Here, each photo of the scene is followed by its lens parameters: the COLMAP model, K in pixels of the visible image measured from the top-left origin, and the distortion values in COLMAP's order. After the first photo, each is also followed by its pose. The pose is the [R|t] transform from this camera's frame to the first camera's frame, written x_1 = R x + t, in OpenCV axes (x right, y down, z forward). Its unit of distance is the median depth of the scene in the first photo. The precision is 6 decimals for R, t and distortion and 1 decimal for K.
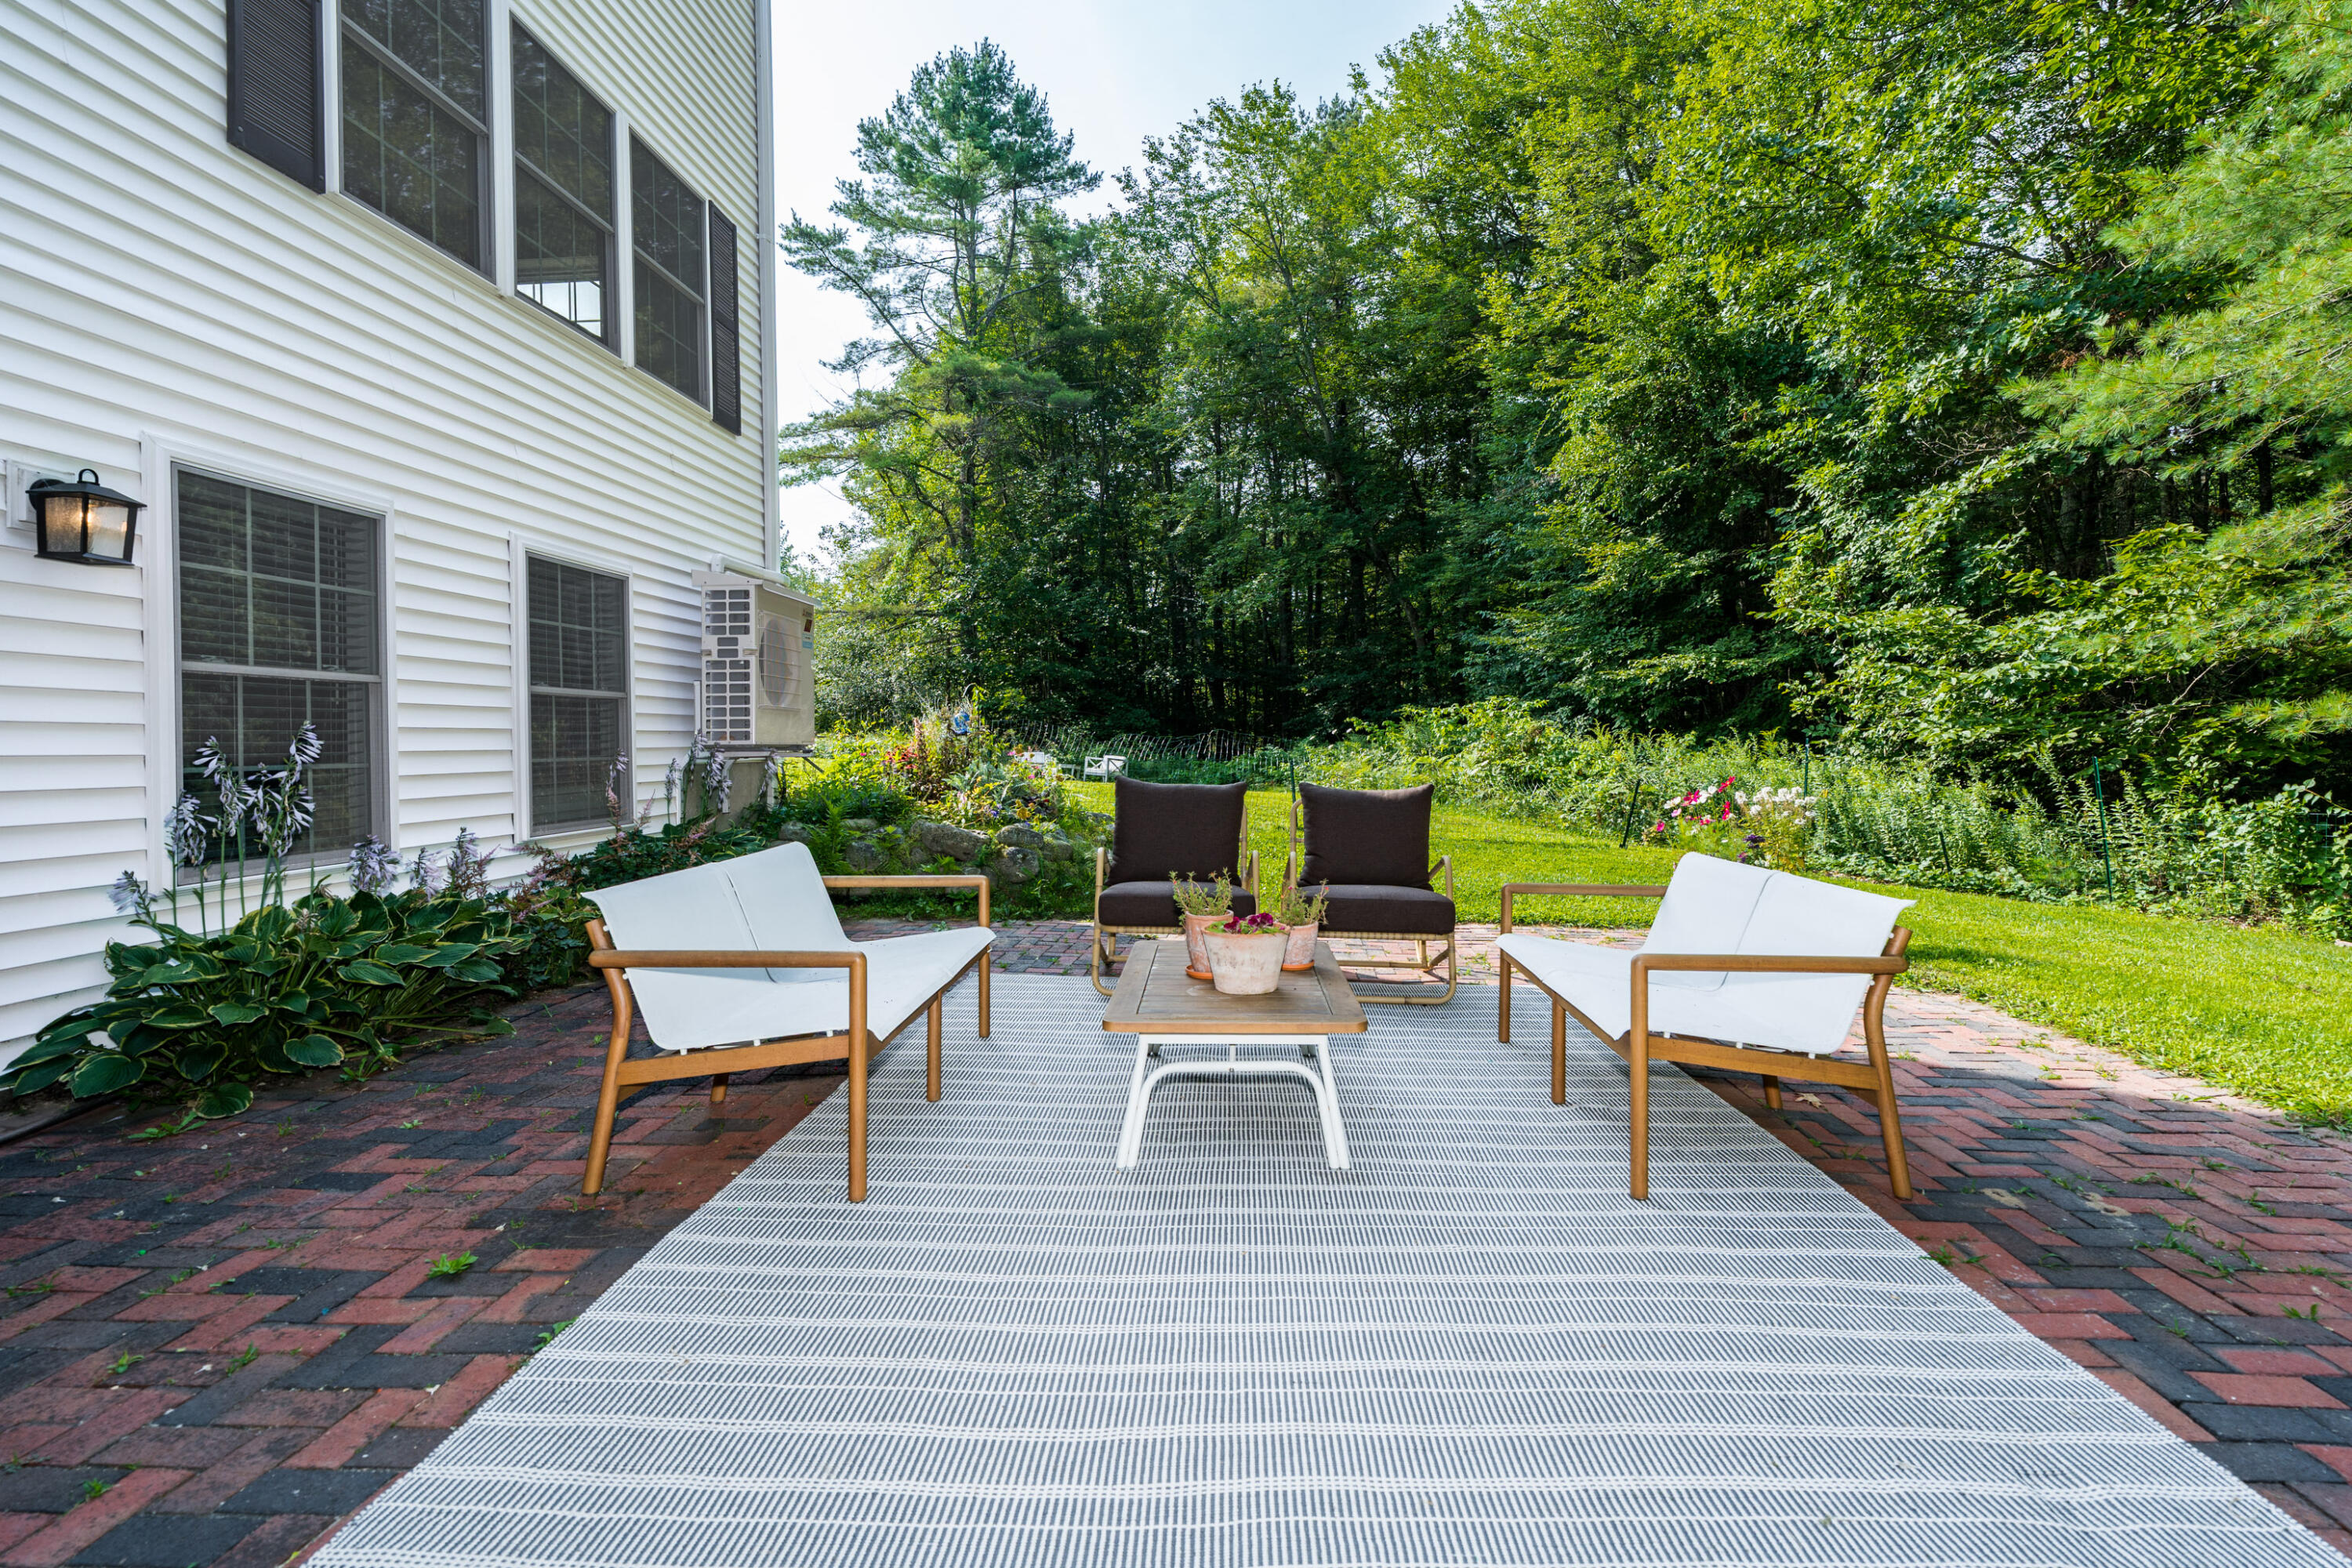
lens RADIAL K [[1057.1, 0, 1182.2], [0, 1057.1, 729.3], [0, 0, 1]] dist [-0.000754, 0.000739]
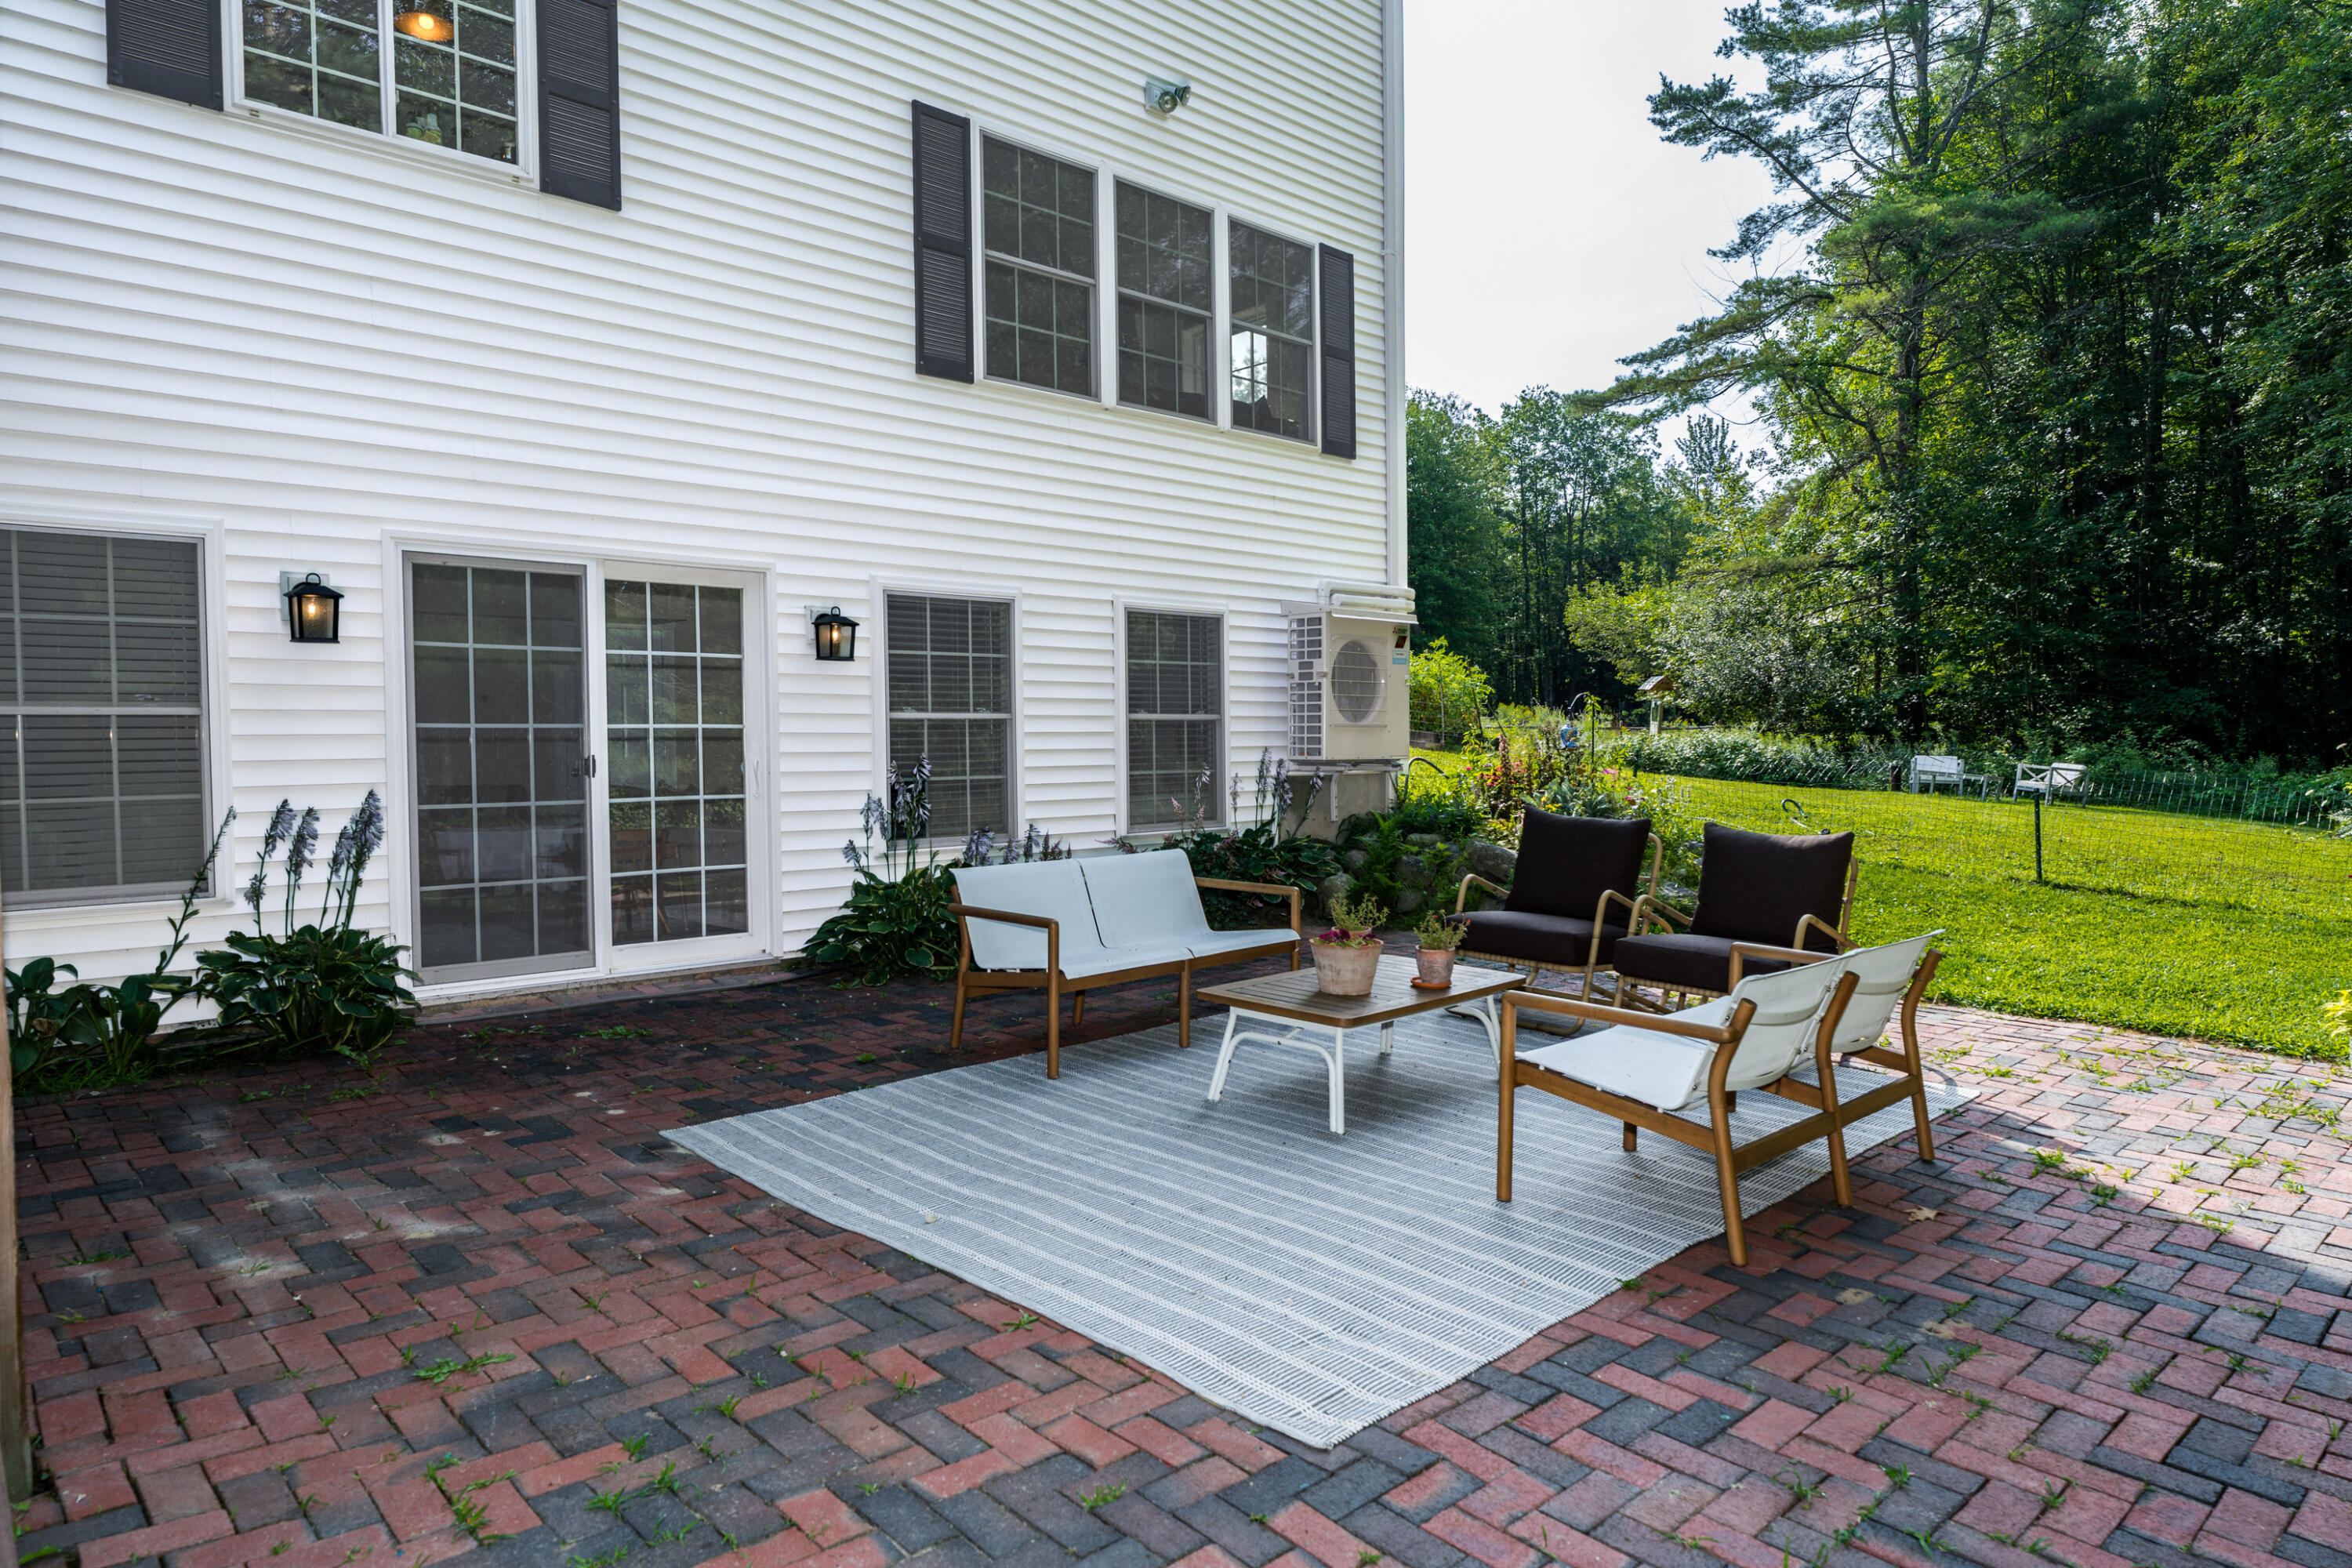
lens RADIAL K [[1368.3, 0, 1176.0], [0, 1368.3, 784.0], [0, 0, 1]] dist [0.000619, -0.000341]
pose [[0.720810, 0.032310, -0.692379, 0.458011], [0.004401, 0.998679, 0.051185, -0.033726], [0.693118, -0.039942, 0.719716, -0.116530]]
